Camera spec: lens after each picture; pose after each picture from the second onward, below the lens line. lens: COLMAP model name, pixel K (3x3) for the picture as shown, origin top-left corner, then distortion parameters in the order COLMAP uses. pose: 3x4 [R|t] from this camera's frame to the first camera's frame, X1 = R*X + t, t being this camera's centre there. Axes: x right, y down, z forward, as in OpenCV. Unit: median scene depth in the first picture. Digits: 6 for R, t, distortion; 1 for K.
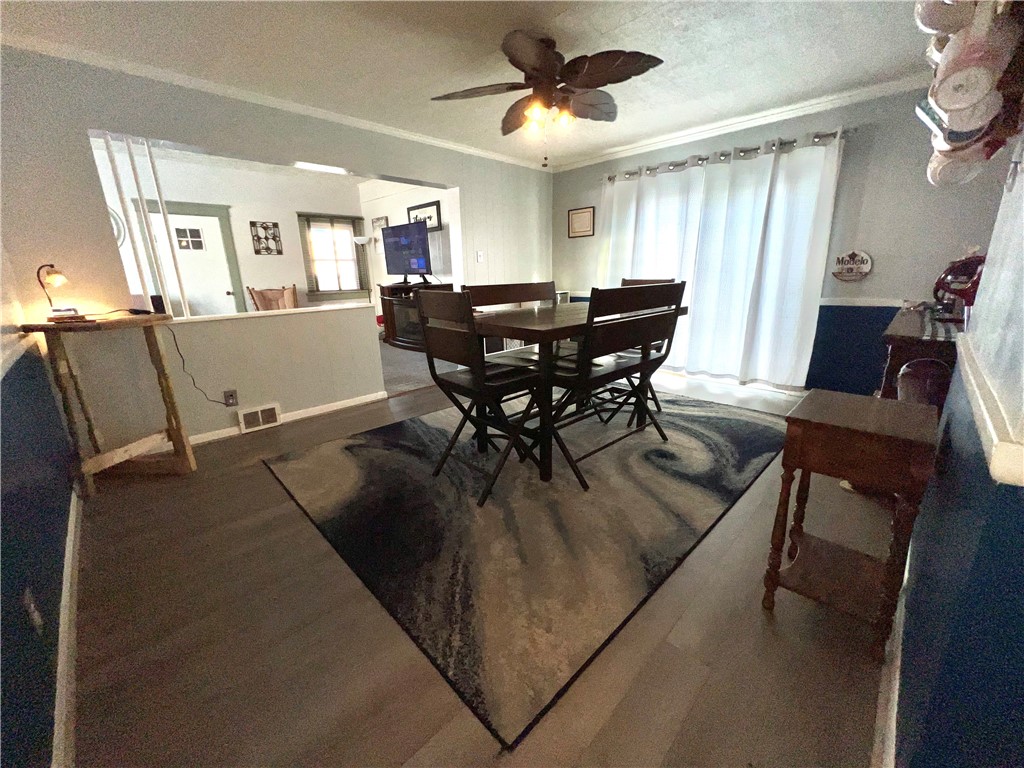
lens RADIAL K [[409.4, 0, 512.0], [0, 409.4, 384.0], [0, 0, 1]] dist [-0.000108, 0.000010]
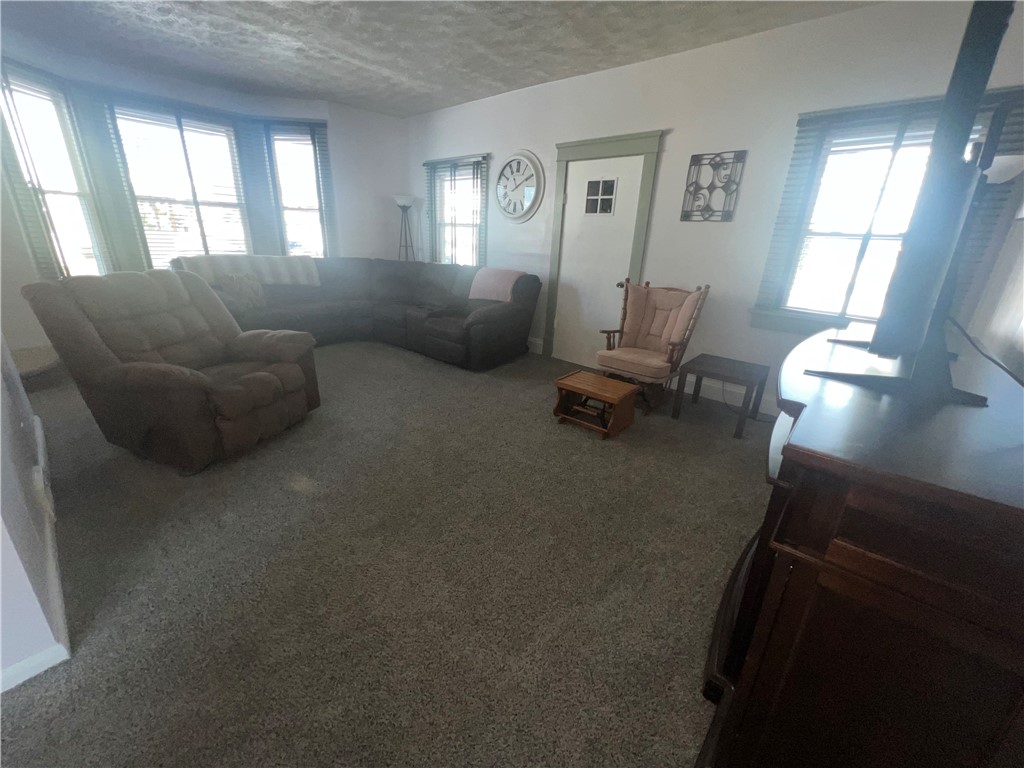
lens RADIAL K [[409.4, 0, 512.0], [0, 409.4, 384.0], [0, 0, 1]] dist [-0.000108, 0.000010]
pose [[0.053538, 0.384653, -0.921508, -0.062765], [-0.286810, 0.889870, 0.354783, -0.254057], [0.956490, 0.245303, 0.157964, 0.758904]]
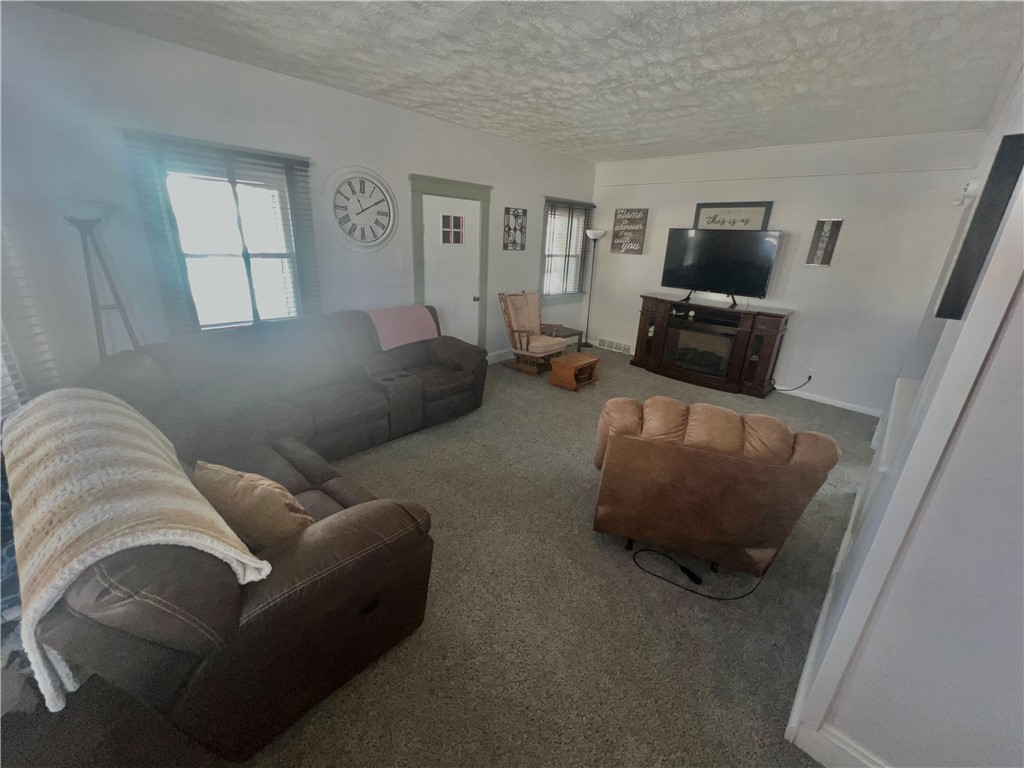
lens RADIAL K [[409.4, 0, 512.0], [0, 409.4, 384.0], [0, 0, 1]] dist [-0.000108, 0.000010]
pose [[0.997605, 0.062771, 0.029057, -0.619064], [-0.064813, 0.995024, 0.075680, -0.119915], [-0.024162, -0.077382, 0.996709, 0.191898]]
